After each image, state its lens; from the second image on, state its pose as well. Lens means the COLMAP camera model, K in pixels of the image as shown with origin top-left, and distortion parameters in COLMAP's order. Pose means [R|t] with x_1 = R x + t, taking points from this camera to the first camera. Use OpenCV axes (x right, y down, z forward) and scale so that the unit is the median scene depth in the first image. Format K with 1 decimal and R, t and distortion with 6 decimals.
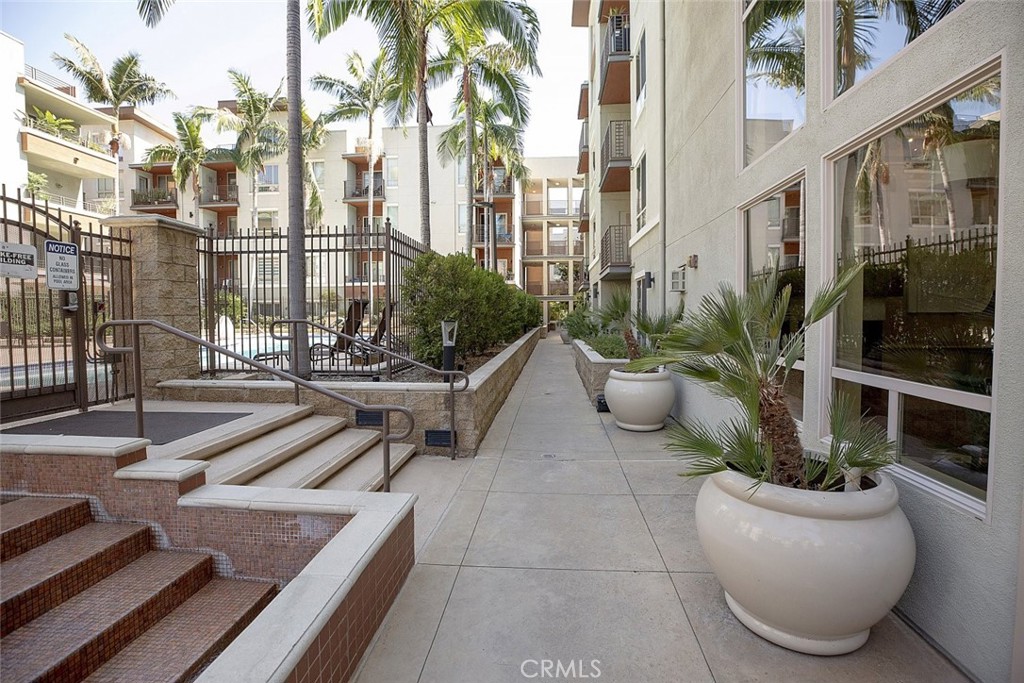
lens RADIAL K [[480.8, 0, 513.1], [0, 480.8, 331.0], [0, 0, 1]] dist [-0.000340, 0.000373]
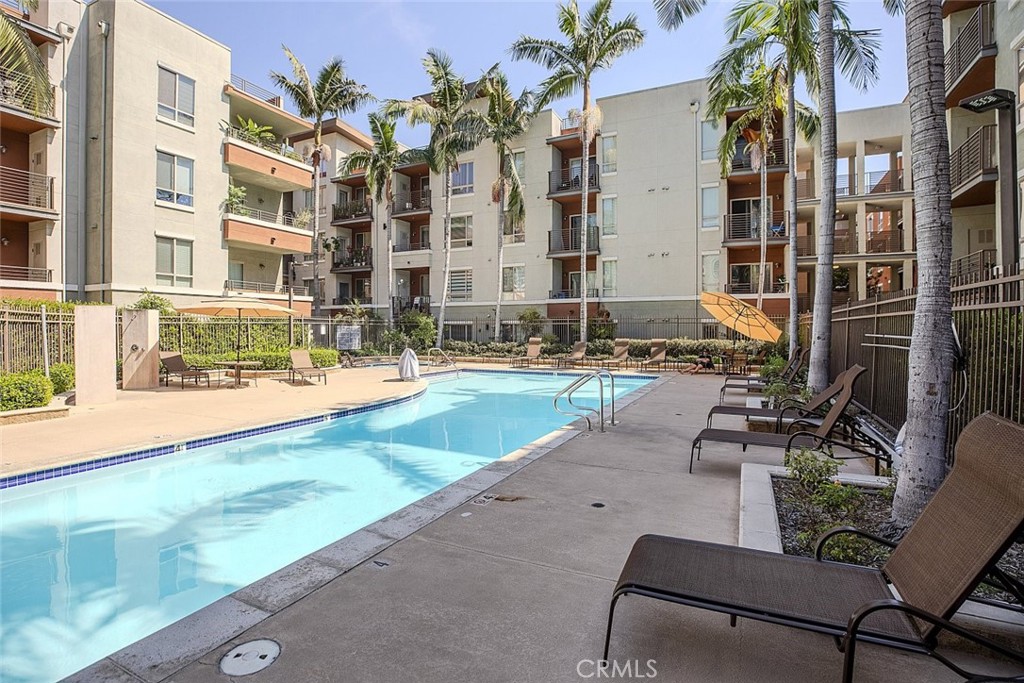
lens RADIAL K [[480.8, 0, 513.1], [0, 480.8, 331.0], [0, 0, 1]] dist [-0.000340, 0.000373]
pose [[0.937850, 0.010022, -0.346896, -0.135932], [-0.018736, 0.999587, -0.021775, -0.032859], [0.346534, 0.026921, 0.937651, 0.256111]]
